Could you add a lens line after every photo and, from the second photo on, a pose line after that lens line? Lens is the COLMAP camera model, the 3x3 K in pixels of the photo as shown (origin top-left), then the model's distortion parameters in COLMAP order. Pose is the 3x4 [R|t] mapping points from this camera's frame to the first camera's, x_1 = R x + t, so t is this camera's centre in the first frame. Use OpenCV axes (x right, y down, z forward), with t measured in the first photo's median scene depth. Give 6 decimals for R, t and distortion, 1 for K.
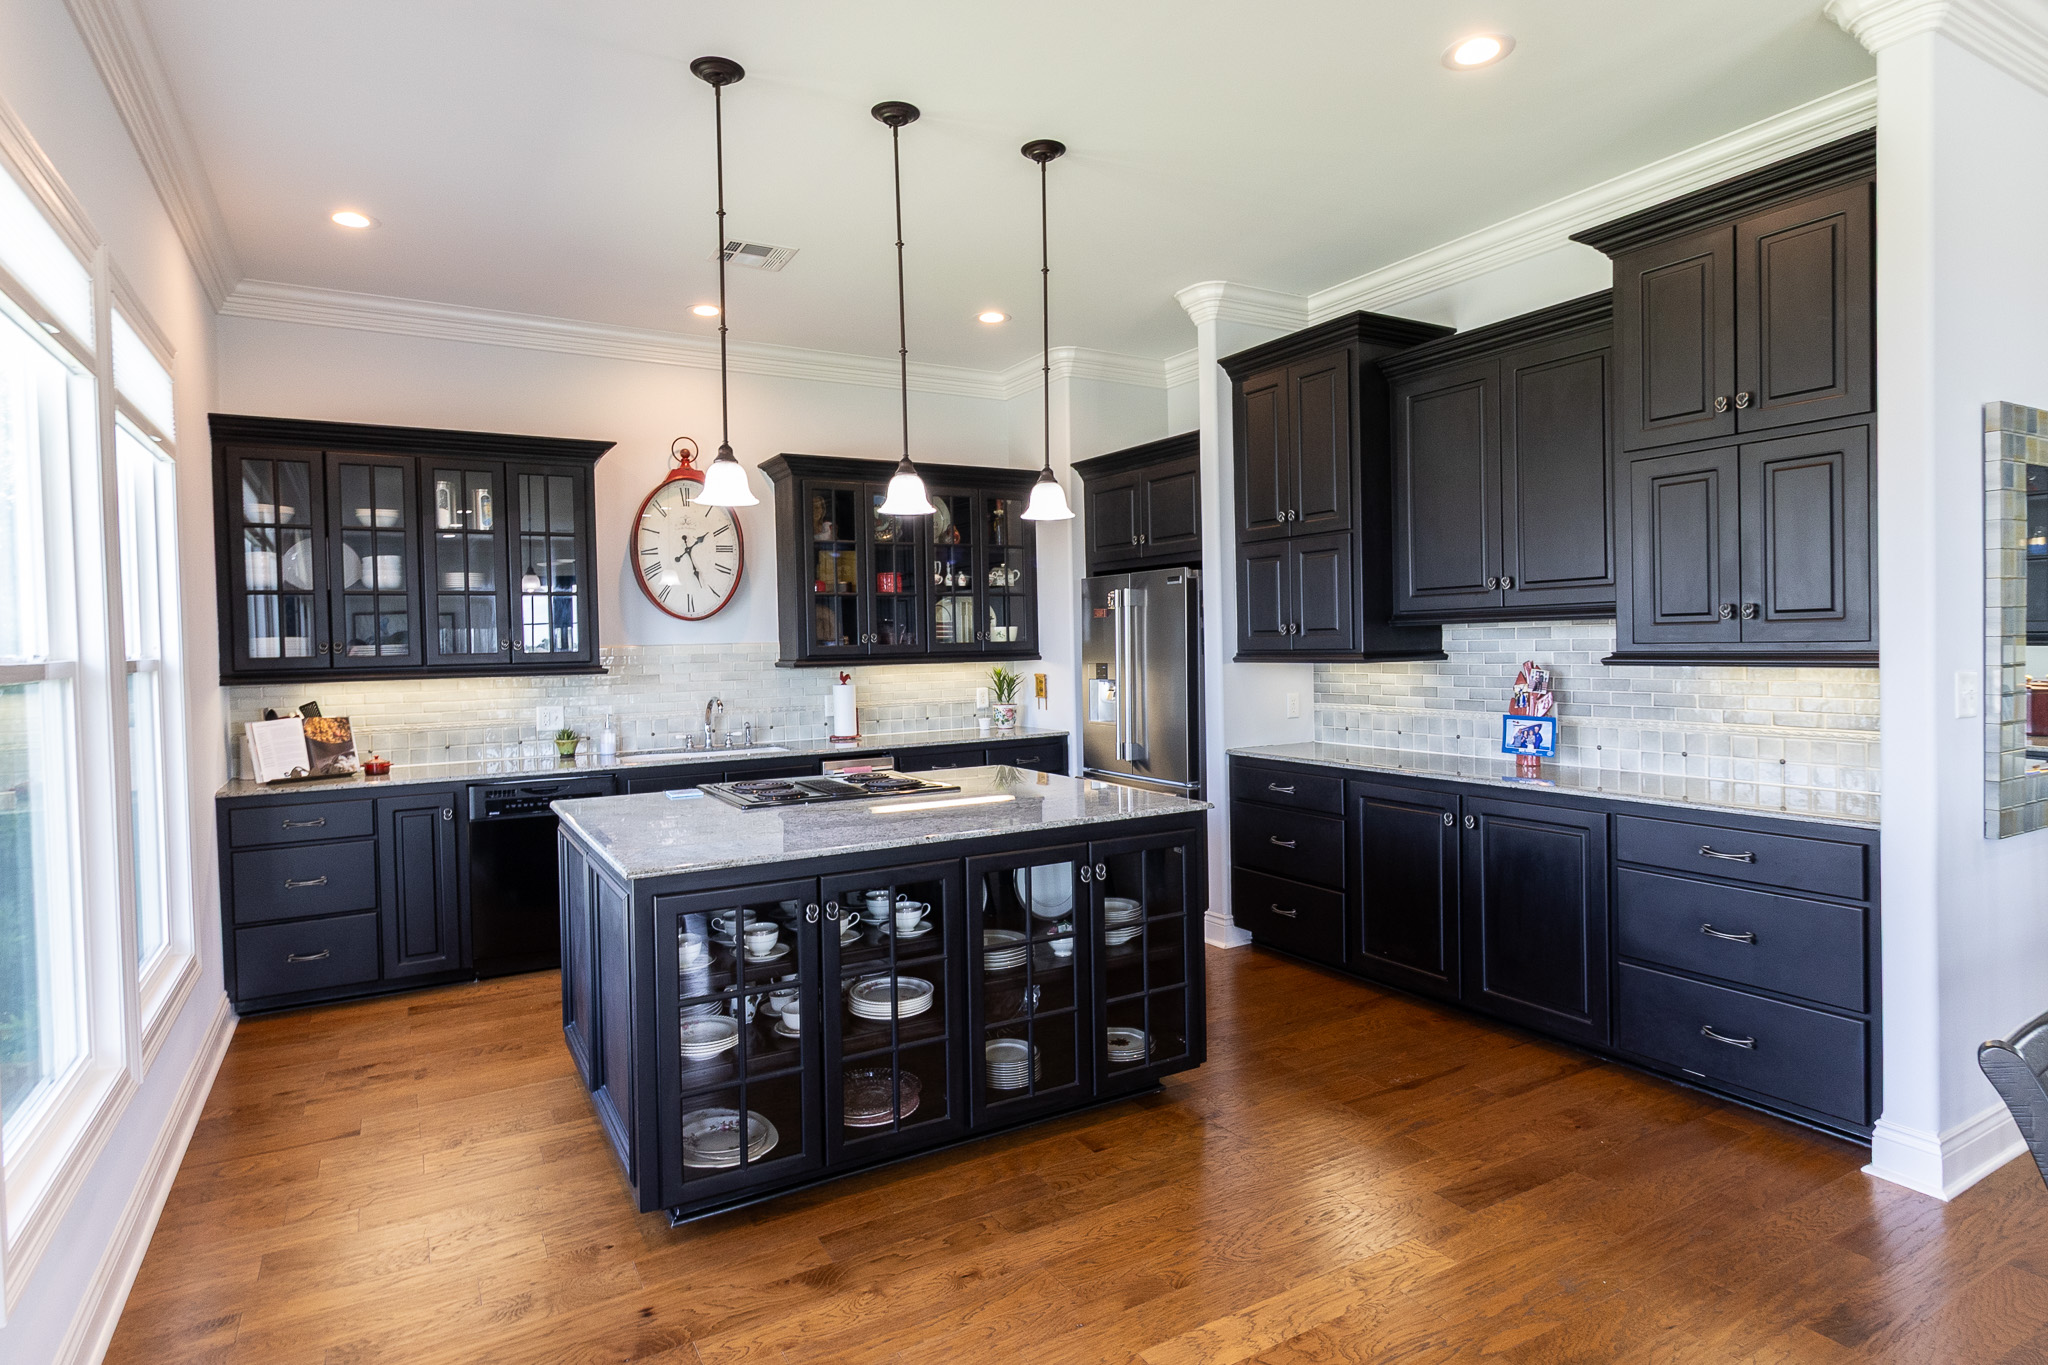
lens RADIAL K [[1097.1, 0, 1019.7], [0, 1097.1, 661.8], [0, 0, 1]] dist [0.004499, -0.001195]
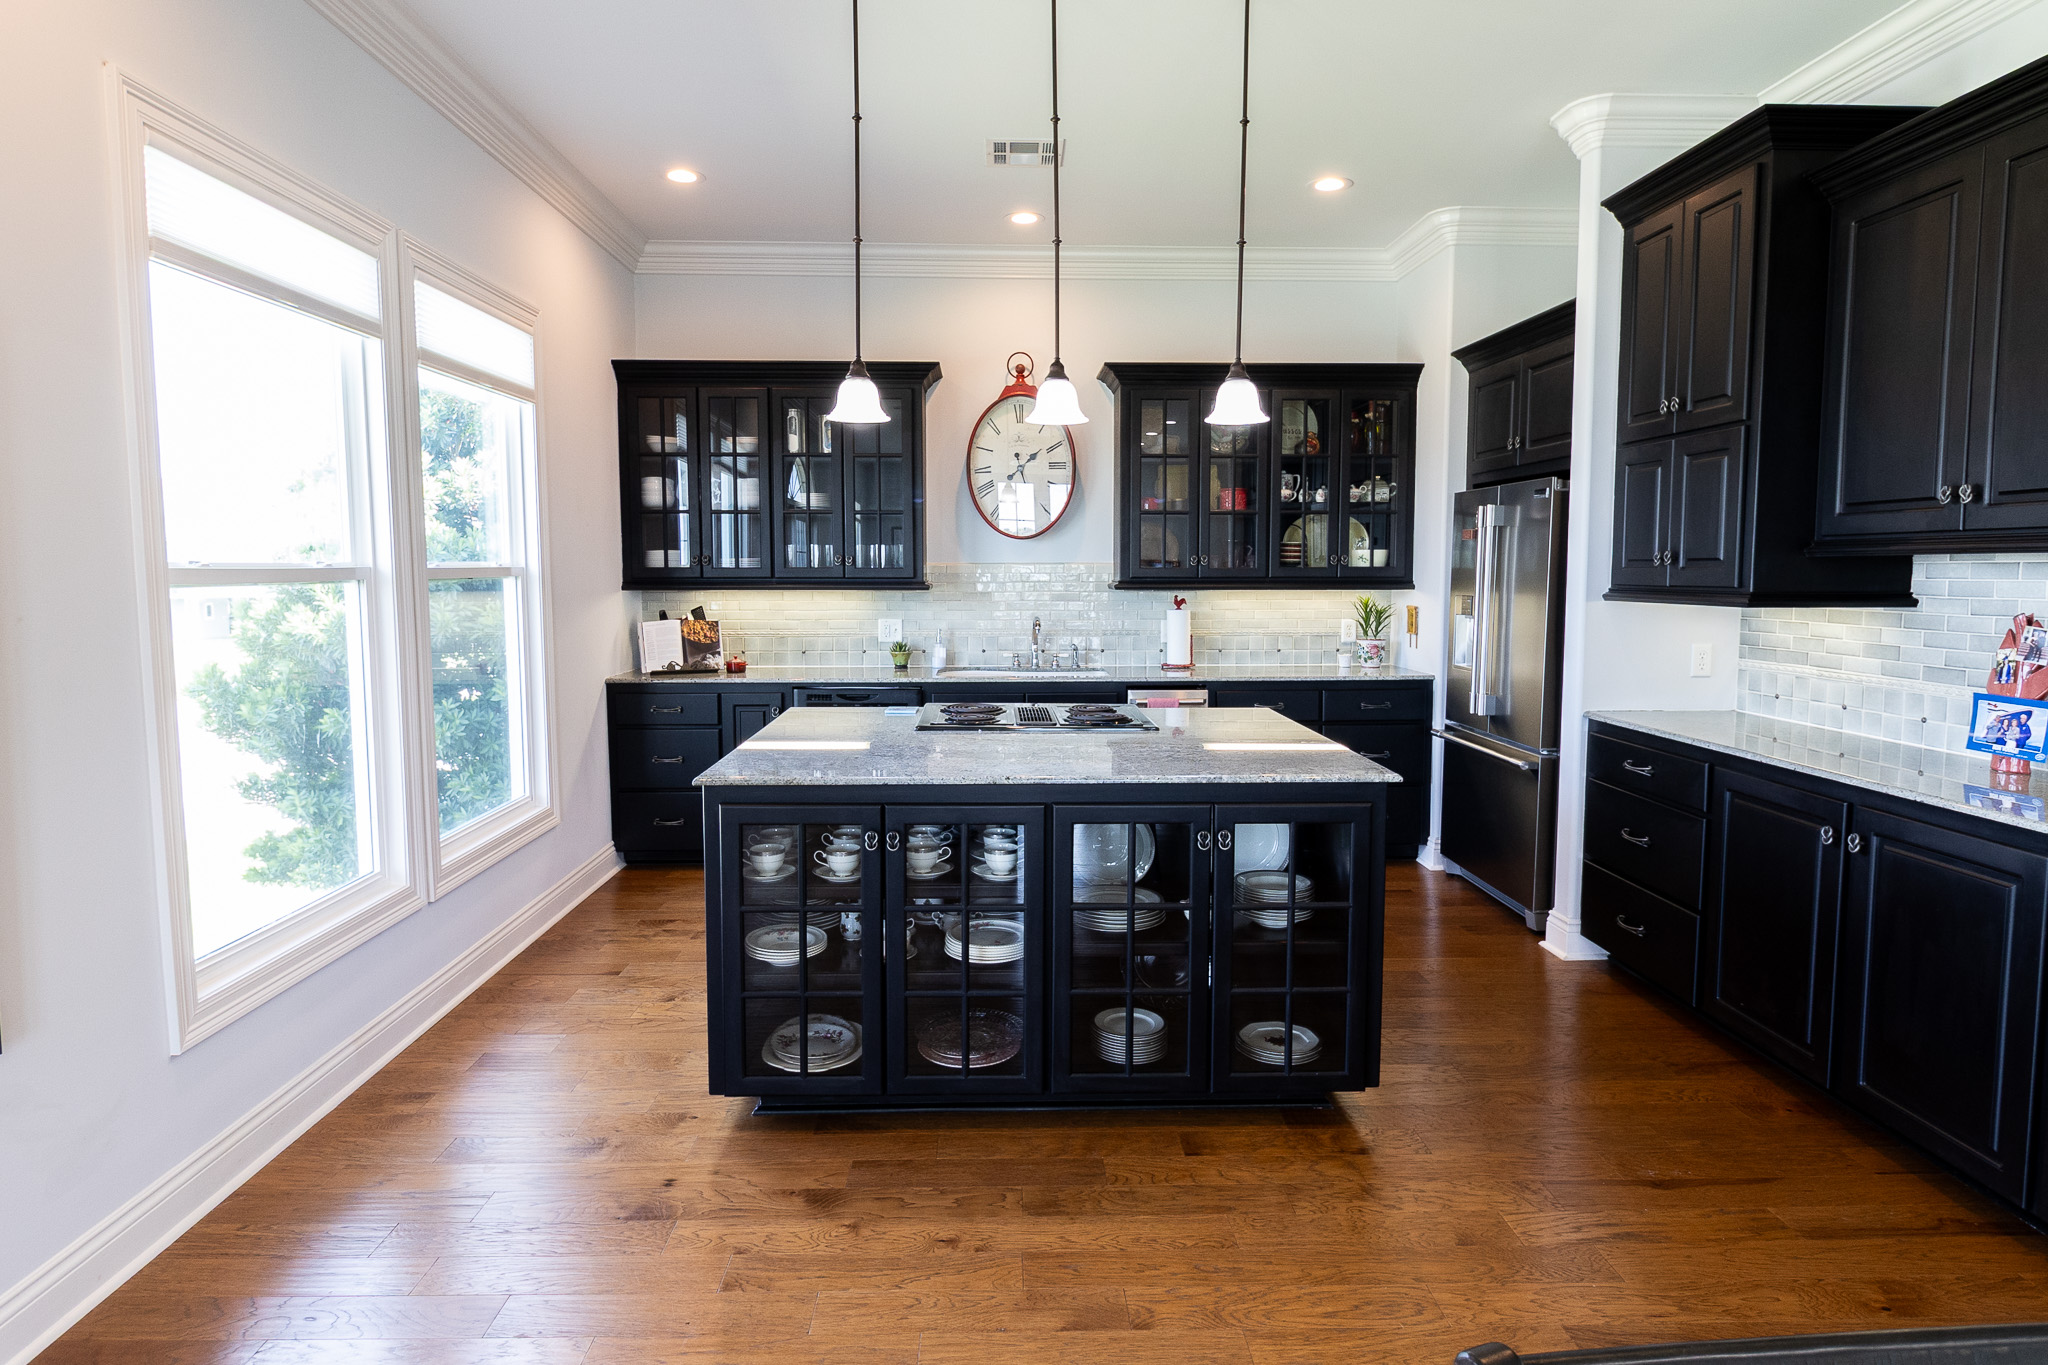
lens RADIAL K [[1139.4, 0, 1017.9], [0, 1139.4, 658.7], [0, 0, 1]] dist [0.003910, -0.004821]
pose [[0.878508, 0.059257, -0.474039, 0.218969], [-0.027244, 0.996877, 0.074124, -0.006800], [0.476950, -0.052204, 0.877379, 0.097881]]
